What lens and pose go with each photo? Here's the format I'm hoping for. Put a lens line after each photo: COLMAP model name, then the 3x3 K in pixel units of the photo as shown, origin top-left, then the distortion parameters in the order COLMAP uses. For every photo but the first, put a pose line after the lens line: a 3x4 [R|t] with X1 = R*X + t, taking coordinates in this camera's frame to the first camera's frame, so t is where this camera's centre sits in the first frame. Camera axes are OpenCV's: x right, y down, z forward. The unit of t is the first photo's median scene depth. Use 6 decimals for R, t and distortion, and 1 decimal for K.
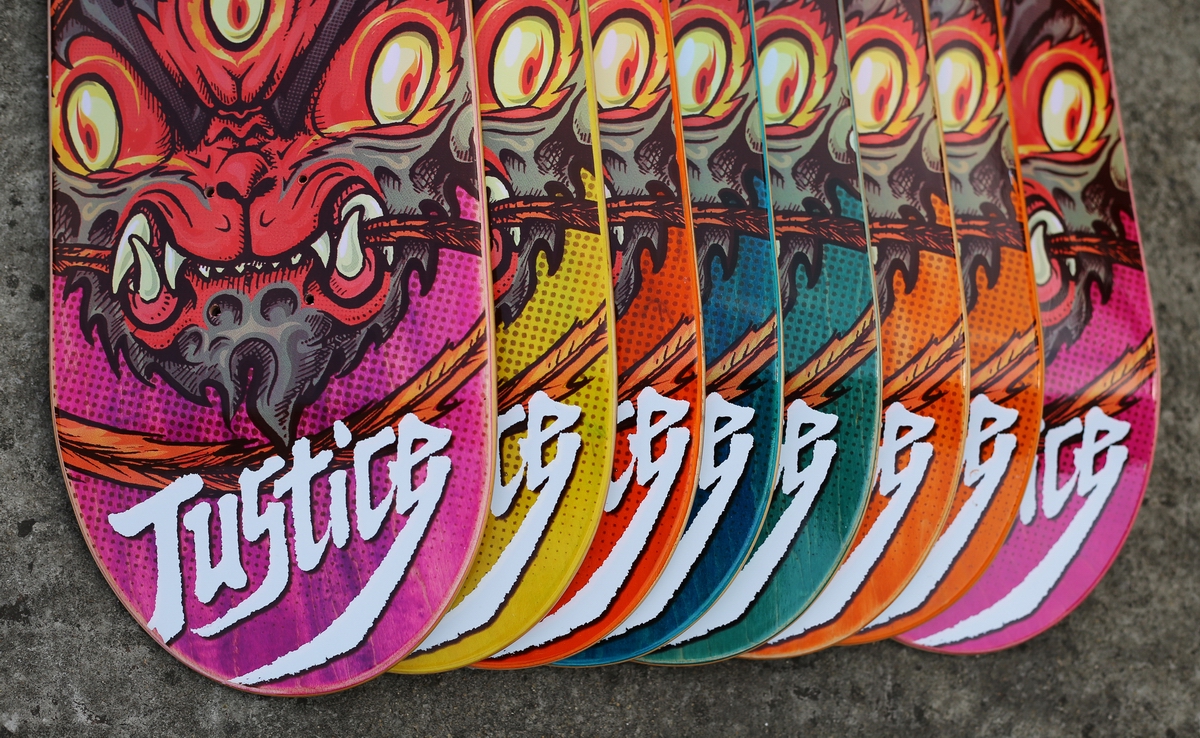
lens RADIAL K [[1867.5, 0, 600.0], [0, 1867.5, 369.0], [0, 0, 1]] dist [-0.064384, -0.131924]
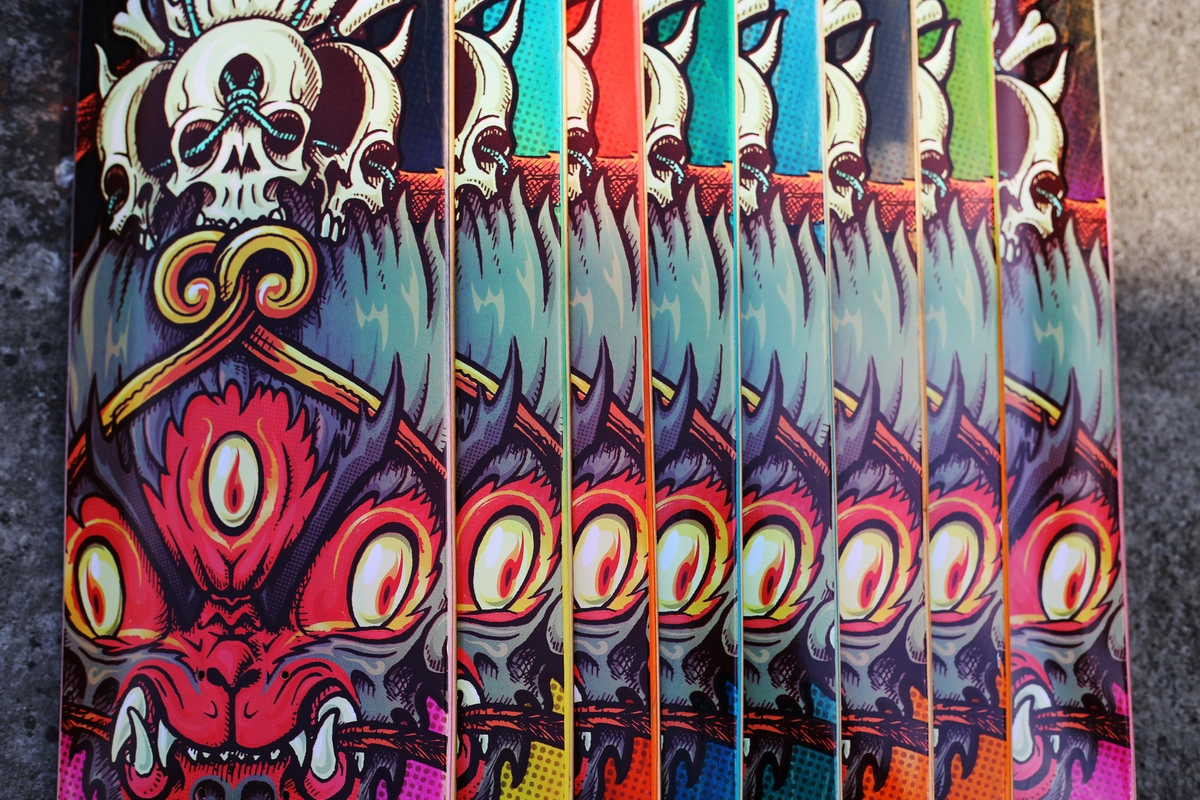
lens RADIAL K [[1734.9, 0, 600.0], [0, 1734.9, 400.0], [0, 0, 1]] dist [-0.072562, -0.075801]
pose [[0.991822, 0.055528, -0.114913, 0.116254], [-0.042999, 0.993136, 0.108778, -0.361043], [0.120164, -0.102947, 0.987402, 0.079350]]
